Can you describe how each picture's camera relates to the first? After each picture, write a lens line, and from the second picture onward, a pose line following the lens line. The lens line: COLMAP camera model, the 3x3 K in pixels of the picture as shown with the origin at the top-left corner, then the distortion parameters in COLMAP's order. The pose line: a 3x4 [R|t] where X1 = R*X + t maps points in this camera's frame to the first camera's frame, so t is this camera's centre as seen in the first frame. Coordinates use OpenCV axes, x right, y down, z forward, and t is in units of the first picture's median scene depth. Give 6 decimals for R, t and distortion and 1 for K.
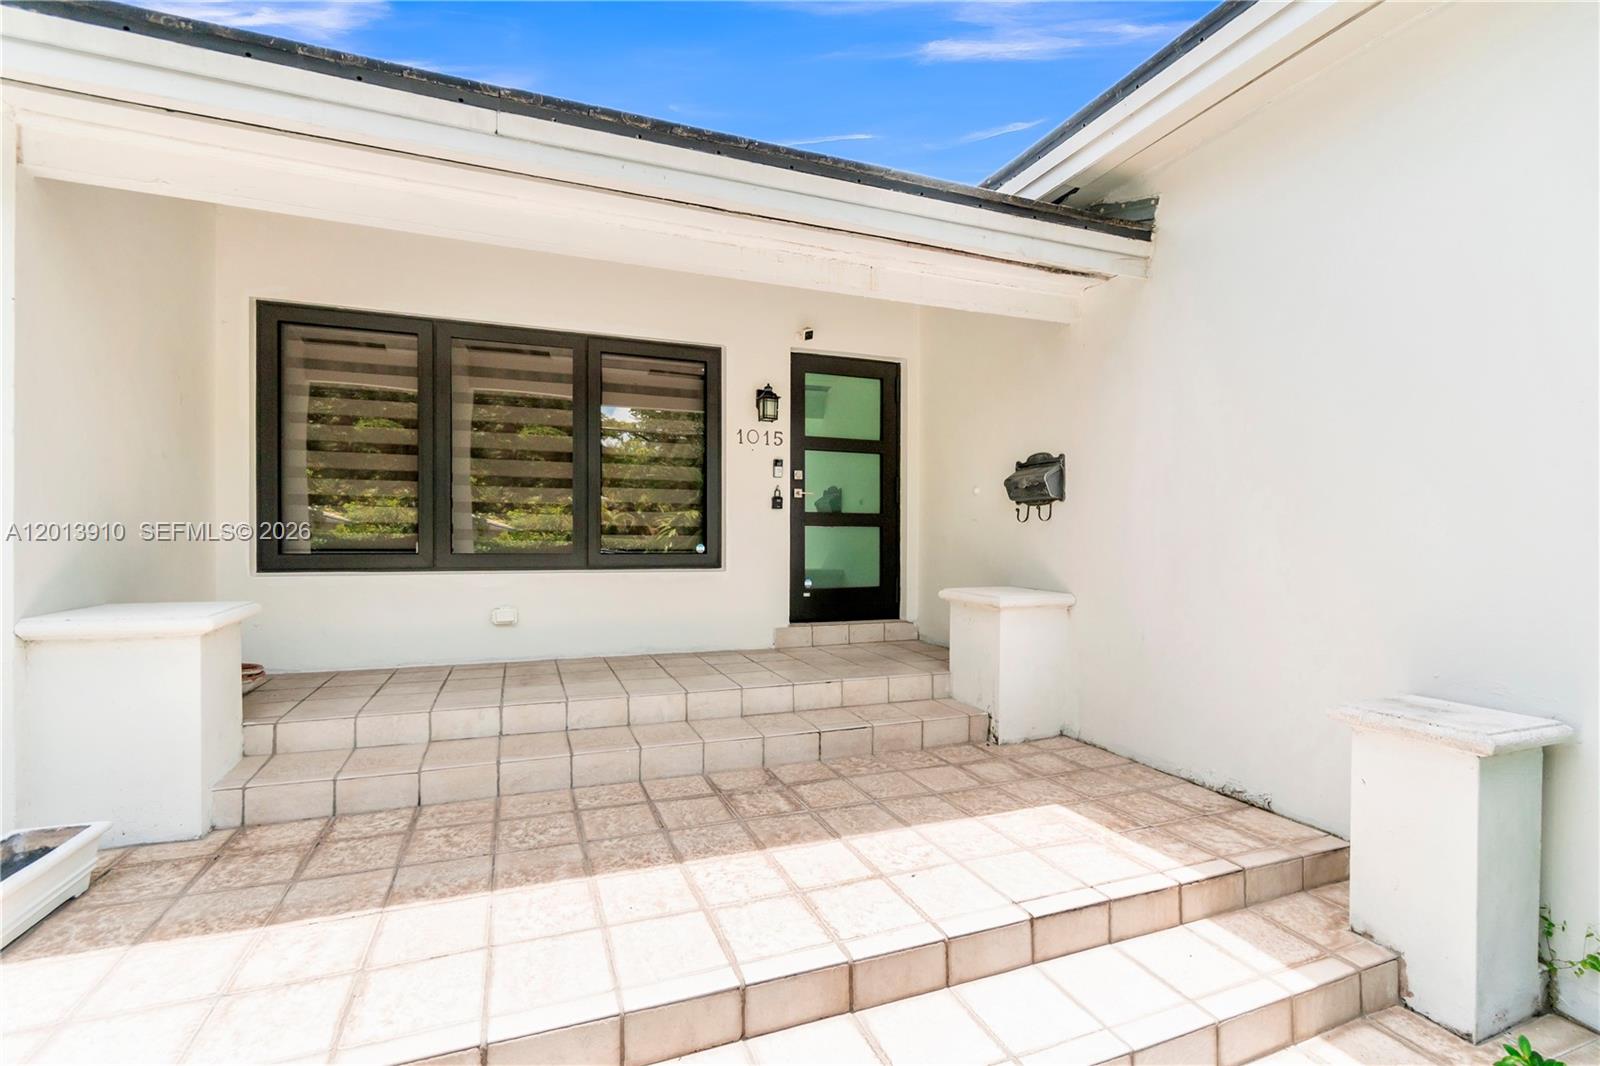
lens RADIAL K [[708.7, 0, 787.3], [0, 708.7, 540.1], [0, 0, 1]] dist [-0.000394, 0.000168]
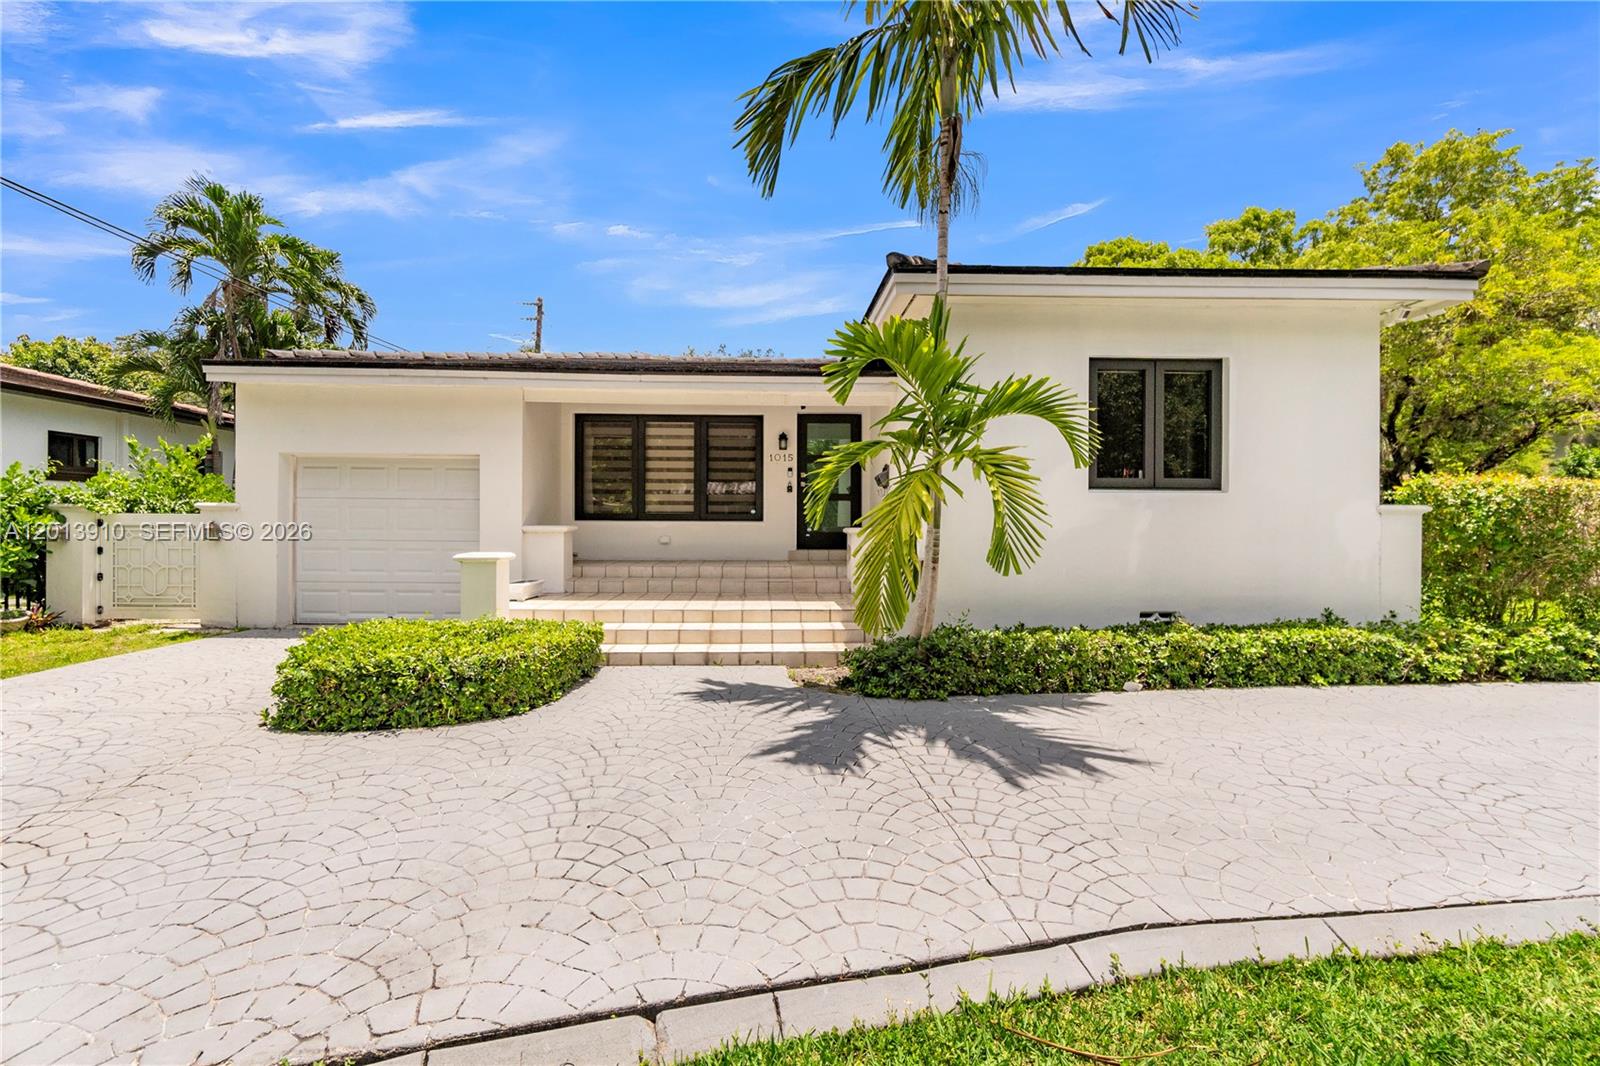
lens RADIAL K [[710.8, 0, 788.7], [0, 710.8, 521.5], [0, 0, 1]] dist [0.000252, 0.000376]
pose [[0.944979, -0.003861, -0.327107, 0.732139], [0.001373, 0.999968, -0.007837, 0.063705], [0.327127, 0.006957, 0.944955, -1.048724]]
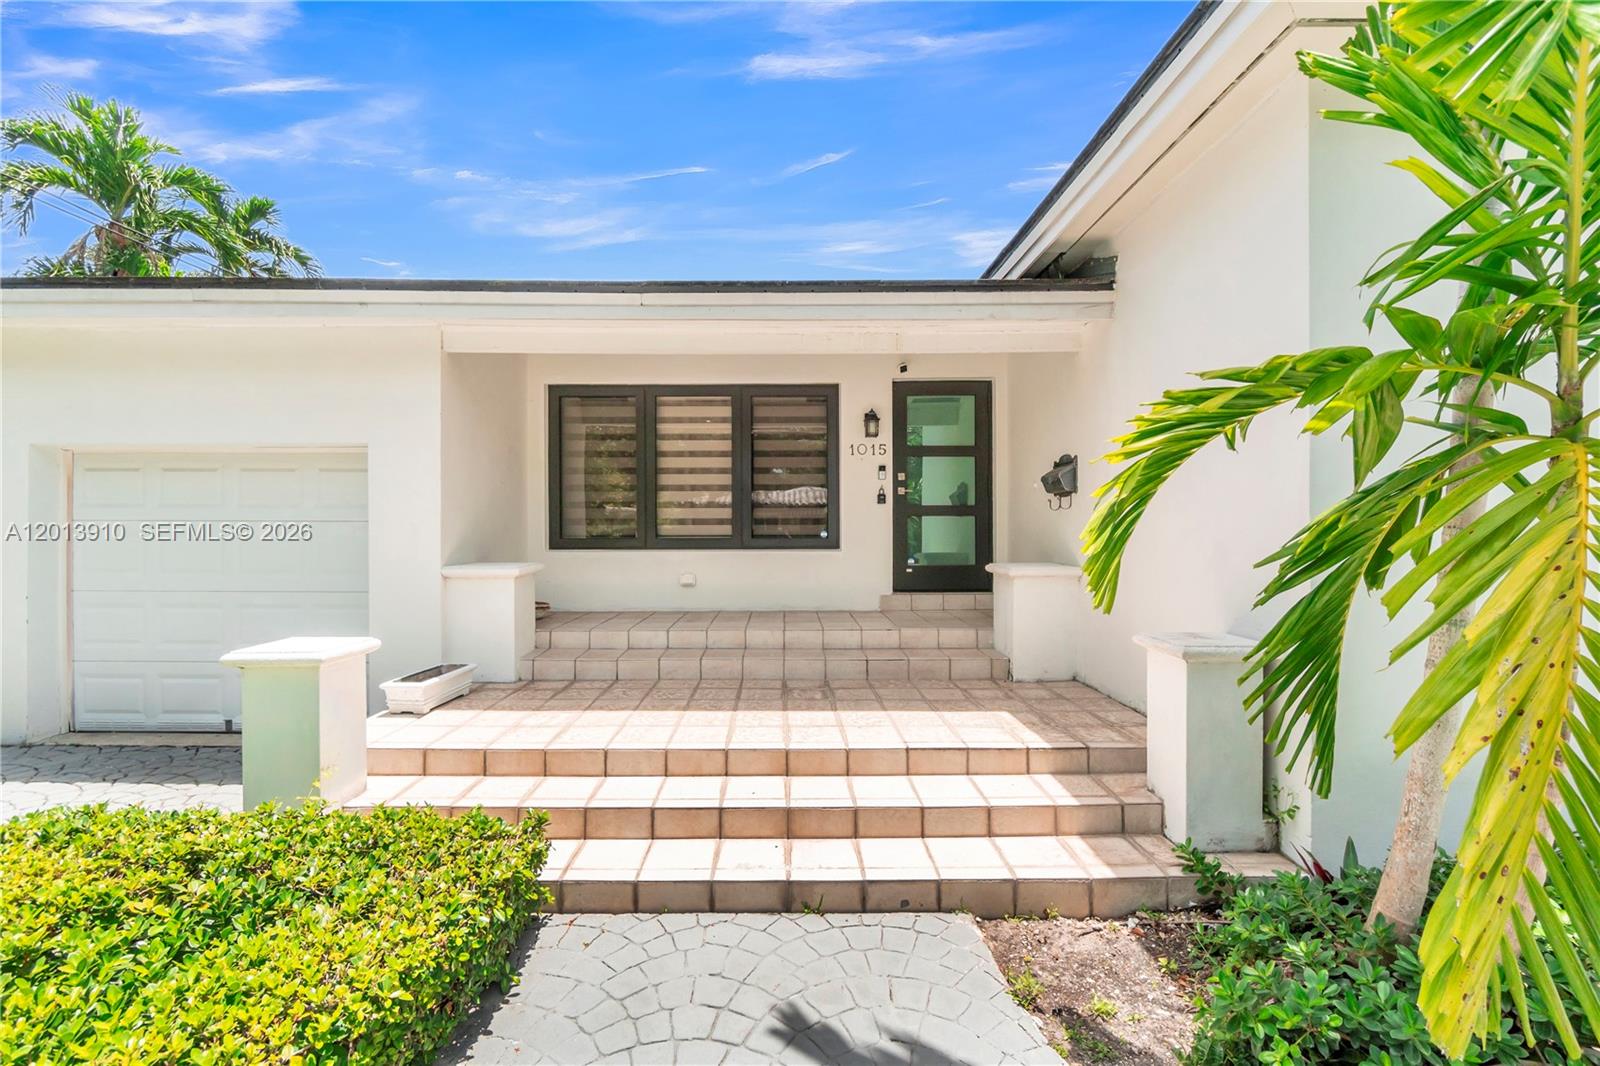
lens RADIAL K [[715.4, 0, 791.5], [0, 715.4, 526.7], [0, 0, 1]] dist [-0.000712, 0.000182]
pose [[0.936225, -0.010604, -0.351242, 0.327615], [0.007231, 0.999914, -0.010911, 0.013066], [0.351328, 0.007675, 0.936221, -0.324463]]
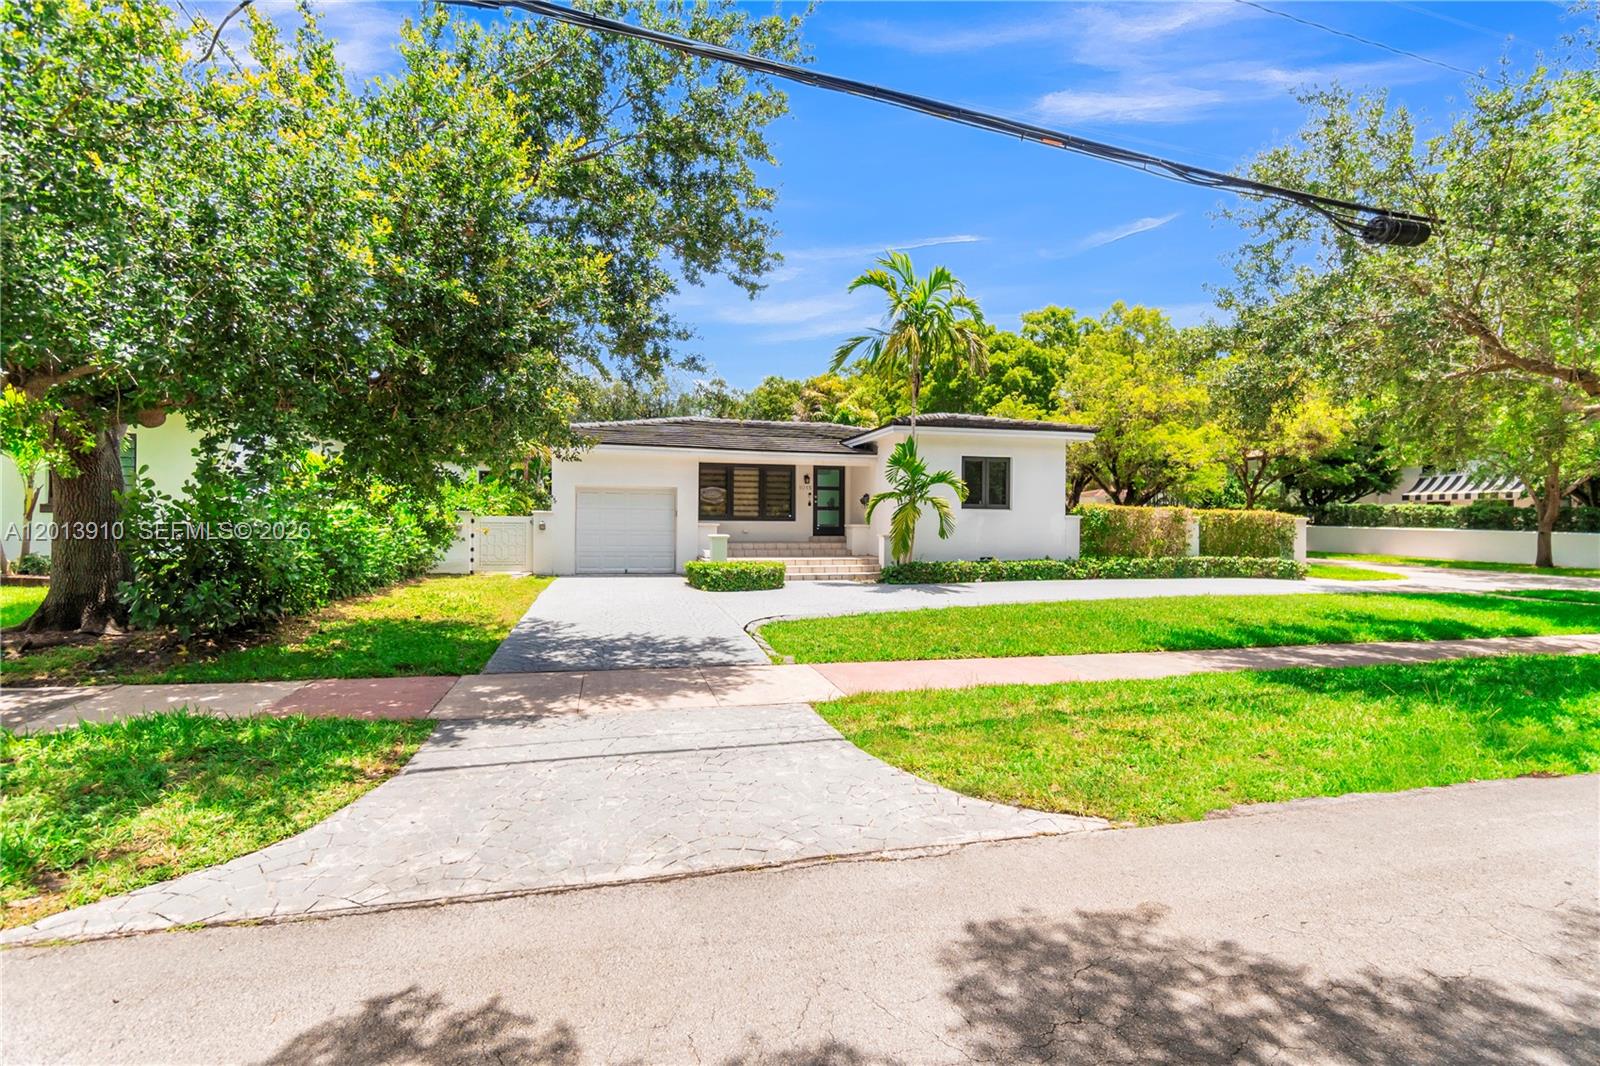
lens RADIAL K [[715.4, 0, 791.5], [0, 715.4, 526.7], [0, 0, 1]] dist [-0.000712, 0.000182]
pose [[0.992105, -0.001670, -0.125398, 0.426426], [0.001524, 0.999998, -0.001267, 0.083393], [0.125400, 0.001065, 0.992106, -3.267569]]
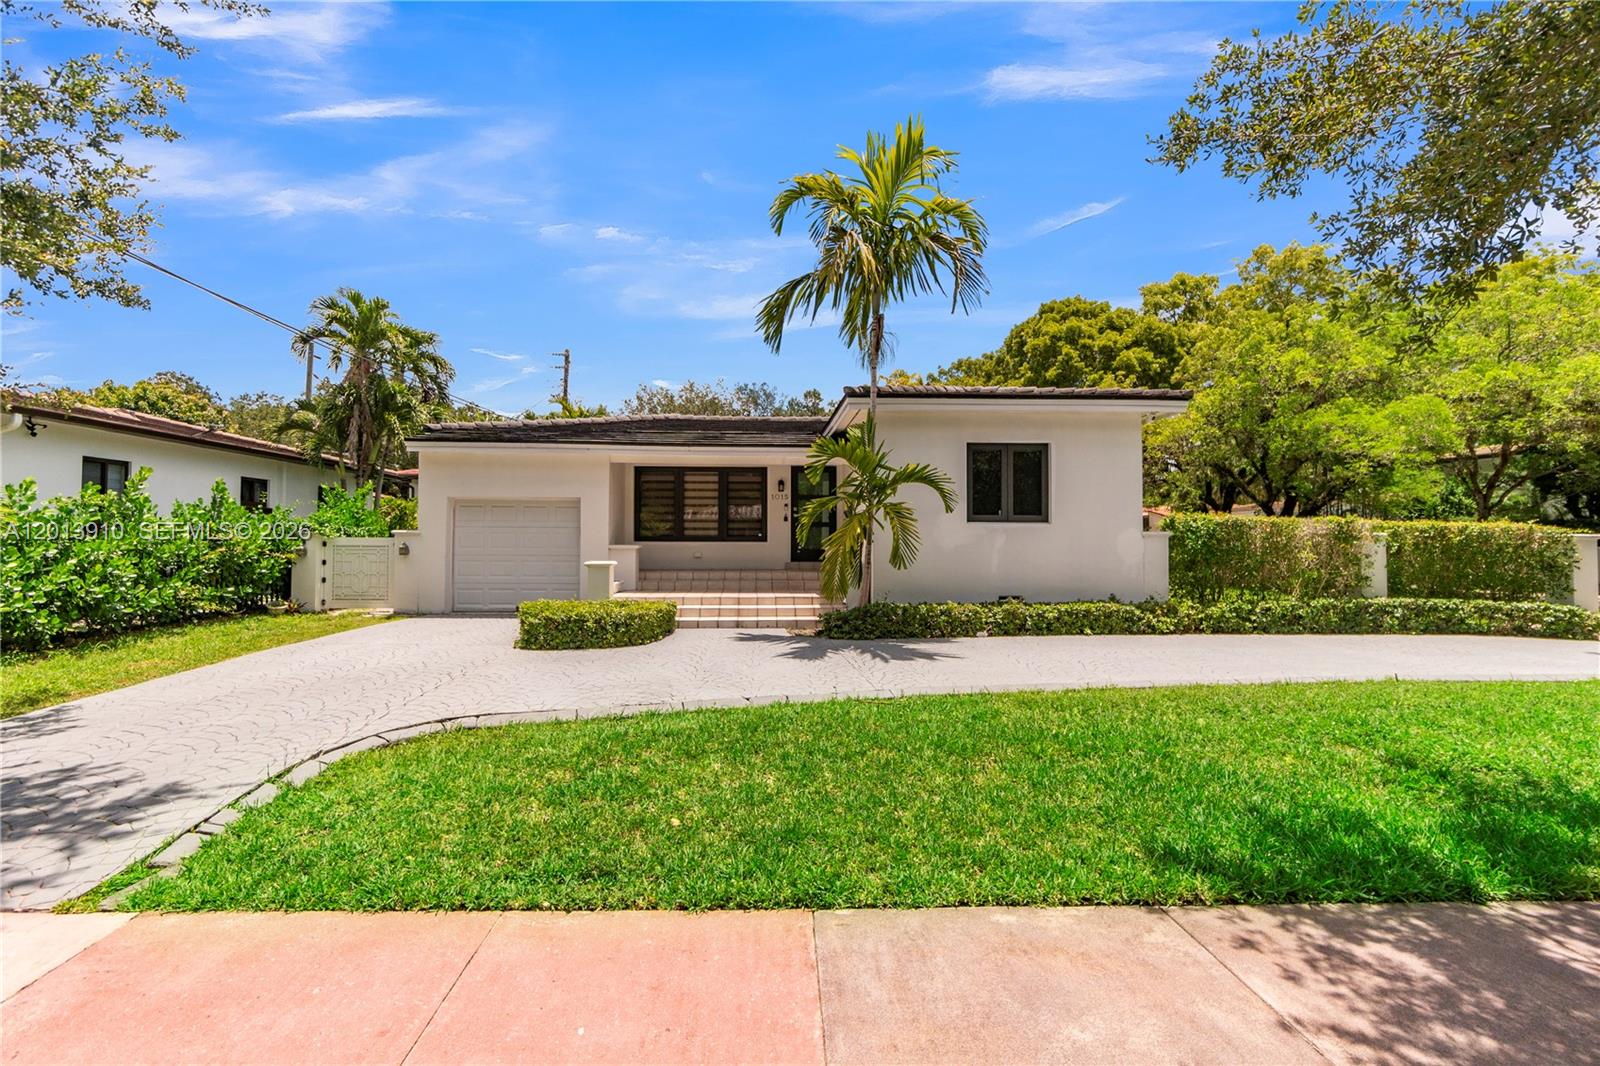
lens RADIAL K [[715.9, 0, 785.0], [0, 715.9, 520.5], [0, 0, 1]] dist [0.001966, 0.000323]
pose [[0.946741, -0.015586, -0.321620, 1.037174], [0.002980, 0.999209, -0.039650, 0.076642], [0.321983, 0.036580, 0.946038, -1.987881]]
